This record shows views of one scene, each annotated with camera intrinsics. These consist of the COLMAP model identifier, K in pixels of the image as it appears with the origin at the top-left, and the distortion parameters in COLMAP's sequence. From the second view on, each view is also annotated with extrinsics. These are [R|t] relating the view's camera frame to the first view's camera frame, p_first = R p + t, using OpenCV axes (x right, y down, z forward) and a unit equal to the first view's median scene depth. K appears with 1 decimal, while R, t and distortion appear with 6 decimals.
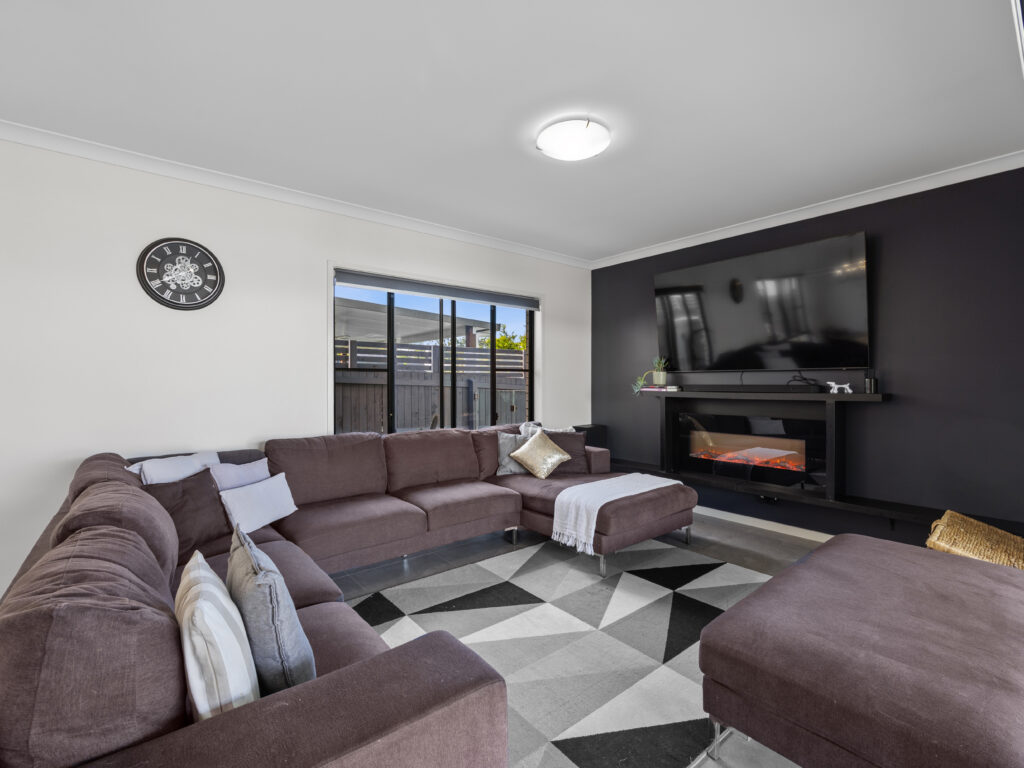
lens RADIAL K [[463.9, 0, 512.0], [0, 463.9, 384.0], [0, 0, 1]] dist [0.001310, 0.000293]
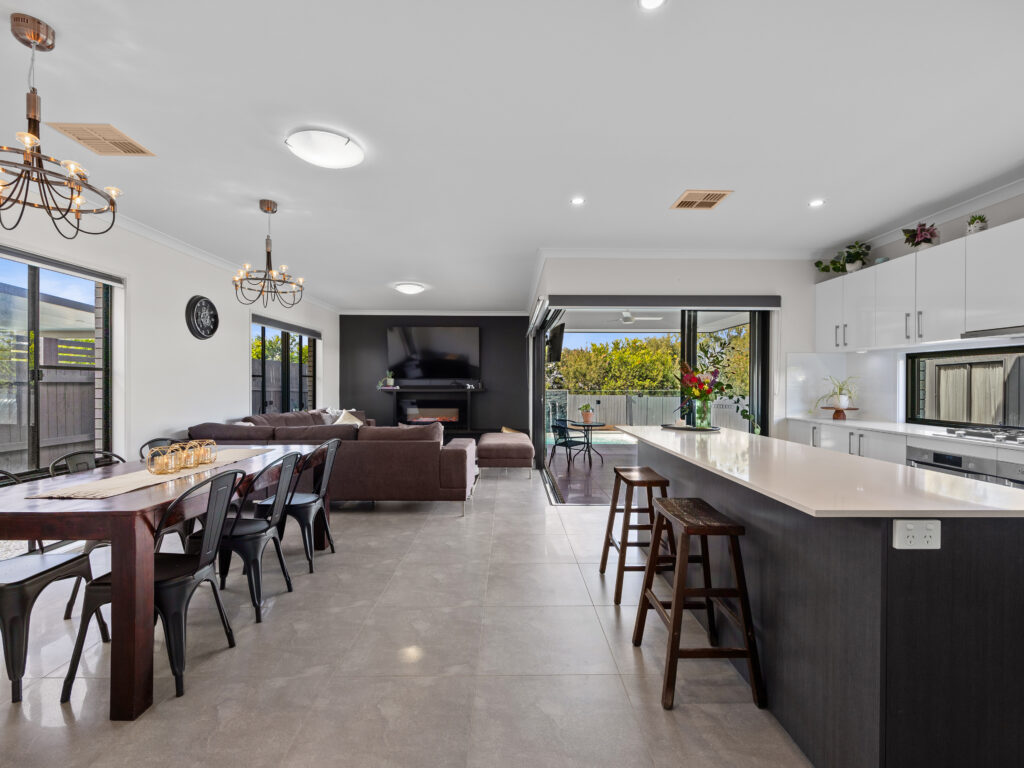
lens RADIAL K [[452.2, 0, 512.0], [0, 452.2, 384.0], [0, 0, 1]] dist [0.002030, 0.000911]
pose [[0.630923, 0.003825, 0.775836, -0.833672], [0.001106, 0.999982, -0.005830, 0.007538], [-0.775845, 0.004536, 0.630907, -0.576997]]
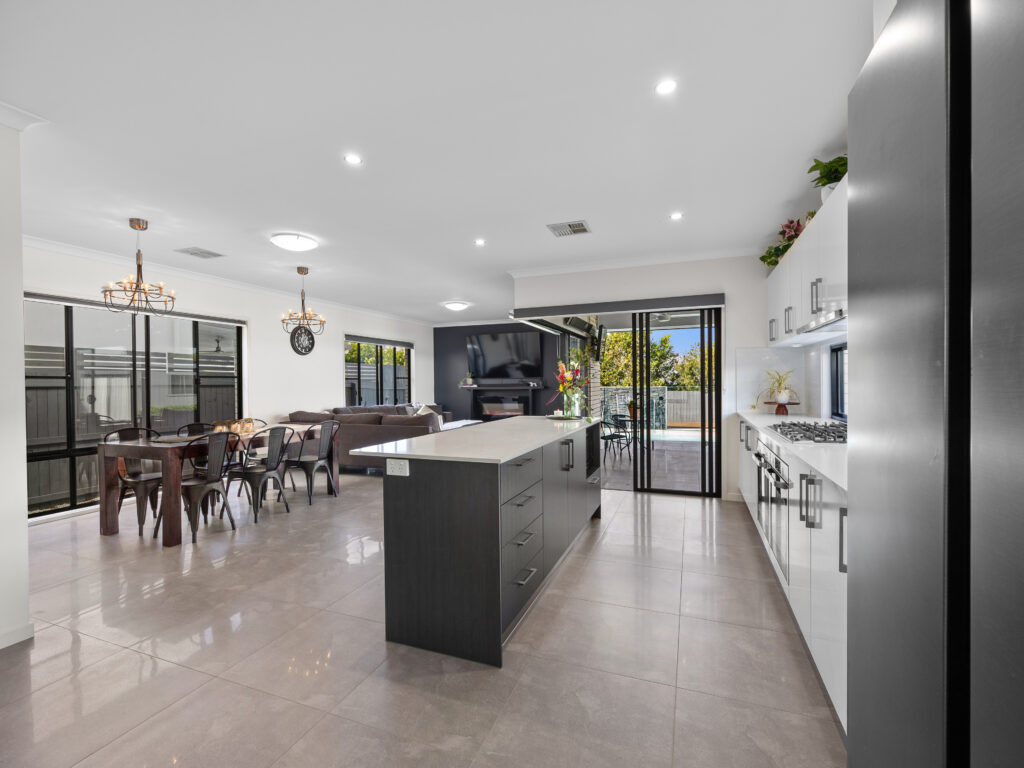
lens RADIAL K [[452.2, 0, 512.0], [0, 452.2, 384.0], [0, 0, 1]] dist [0.002030, 0.000911]
pose [[0.873319, -0.009923, 0.487048, -0.600496], [0.013039, 0.999910, -0.003008, 0.009738], [-0.486975, 0.008977, 0.873370, -1.074811]]
